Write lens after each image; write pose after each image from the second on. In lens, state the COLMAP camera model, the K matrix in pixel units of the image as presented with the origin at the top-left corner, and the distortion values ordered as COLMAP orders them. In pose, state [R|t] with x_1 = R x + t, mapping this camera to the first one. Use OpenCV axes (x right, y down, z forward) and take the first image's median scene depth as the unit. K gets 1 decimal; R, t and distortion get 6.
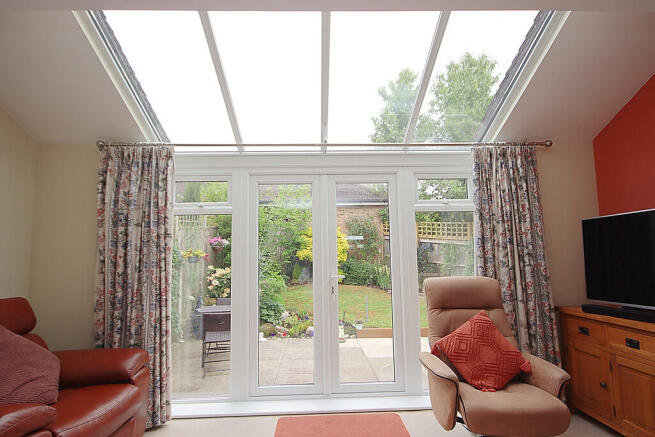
lens RADIAL K [[330.0, 0, 327.7], [0, 330.0, 227.8], [0, 0, 1]] dist [-0.000291, -0.000142]
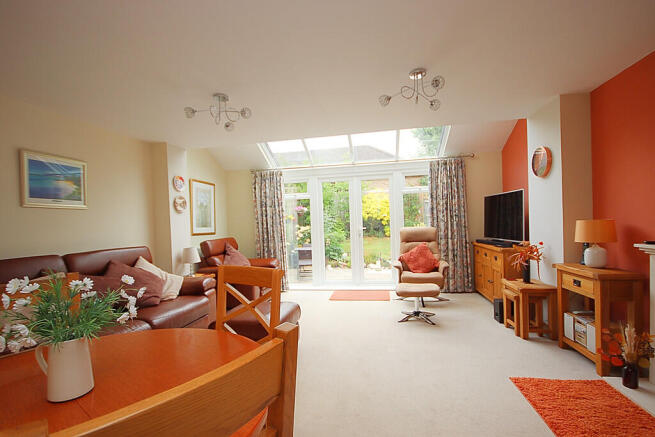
lens RADIAL K [[293.8, 0, 327.5], [0, 293.8, 218.5], [0, 0, 1]] dist [0.001470, 0.000300]
pose [[0.975932, -0.021528, -0.217011, 0.239438], [0.041535, 0.995249, 0.088057, -0.086735], [0.214085, -0.094951, 0.972189, -0.870914]]
